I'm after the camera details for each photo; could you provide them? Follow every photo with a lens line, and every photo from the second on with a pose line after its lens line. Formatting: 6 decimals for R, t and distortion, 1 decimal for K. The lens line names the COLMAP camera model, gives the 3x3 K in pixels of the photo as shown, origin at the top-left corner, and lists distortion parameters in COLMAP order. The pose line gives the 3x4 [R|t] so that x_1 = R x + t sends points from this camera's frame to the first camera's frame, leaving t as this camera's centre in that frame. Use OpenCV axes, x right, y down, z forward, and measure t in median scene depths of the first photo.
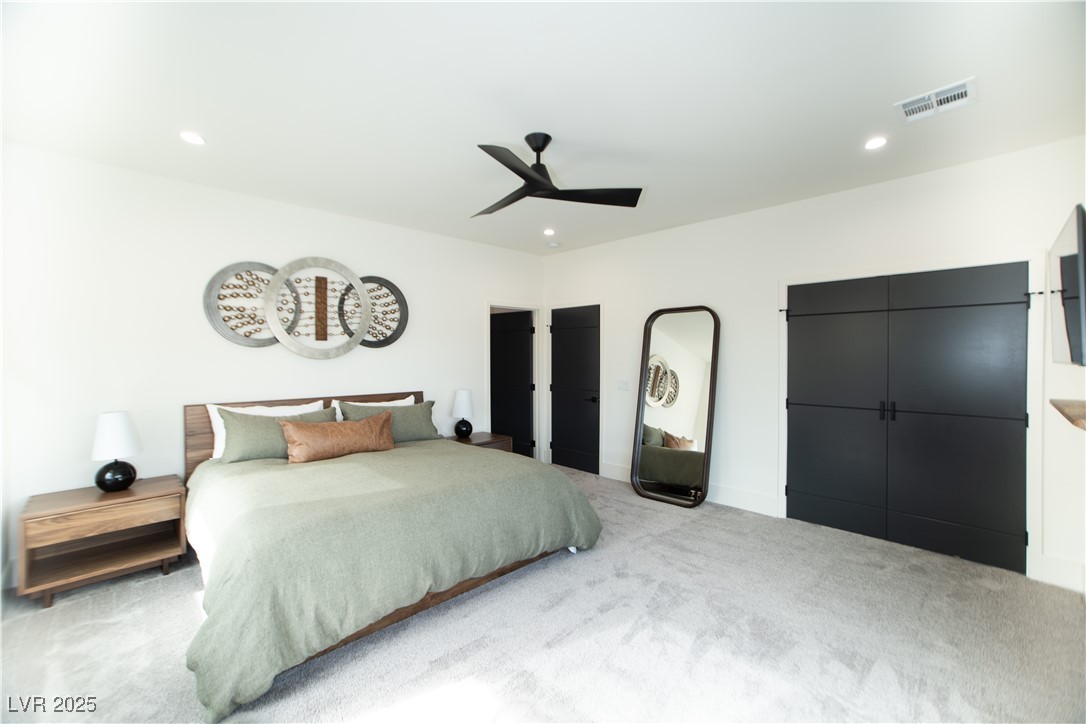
lens RADIAL K [[445.4, 0, 540.0], [0, 445.4, 356.5], [0, 0, 1]] dist [-0.019294, 0.000241]
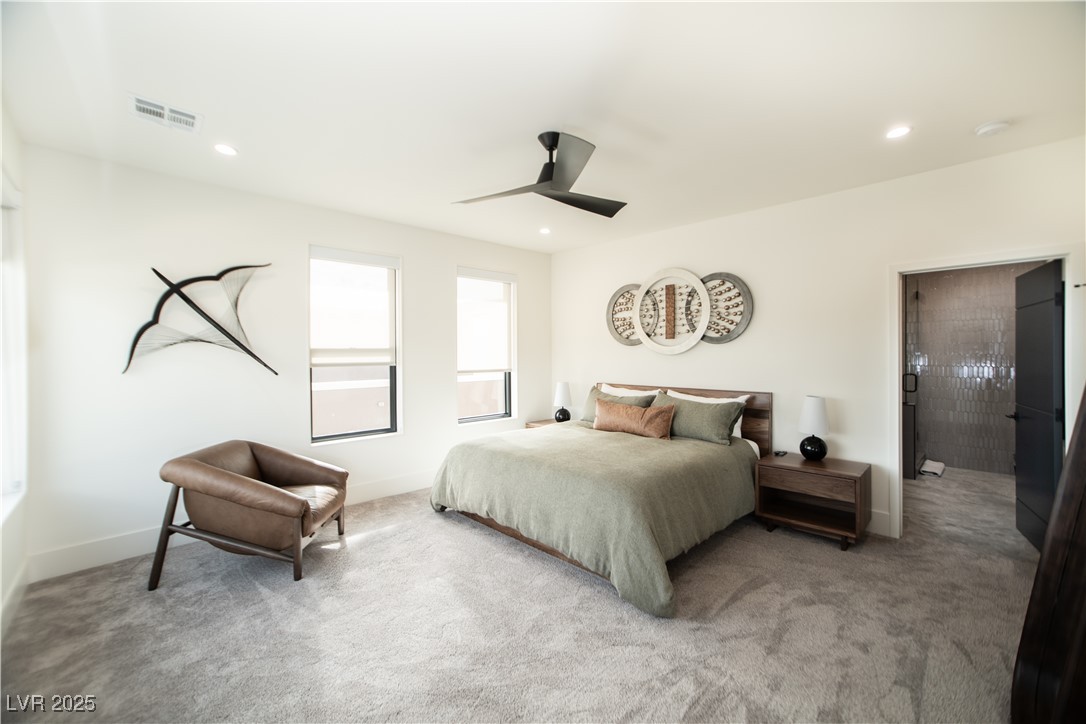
lens RADIAL K [[428.5, 0, 541.8], [0, 428.5, 351.8], [0, 0, 1]] dist [0.001298, 0.000156]
pose [[0.033522, 0.001327, -0.999437, 0.639096], [0.002131, 0.999997, 0.001399, -0.003621], [0.999436, -0.002177, 0.033519, 0.623311]]
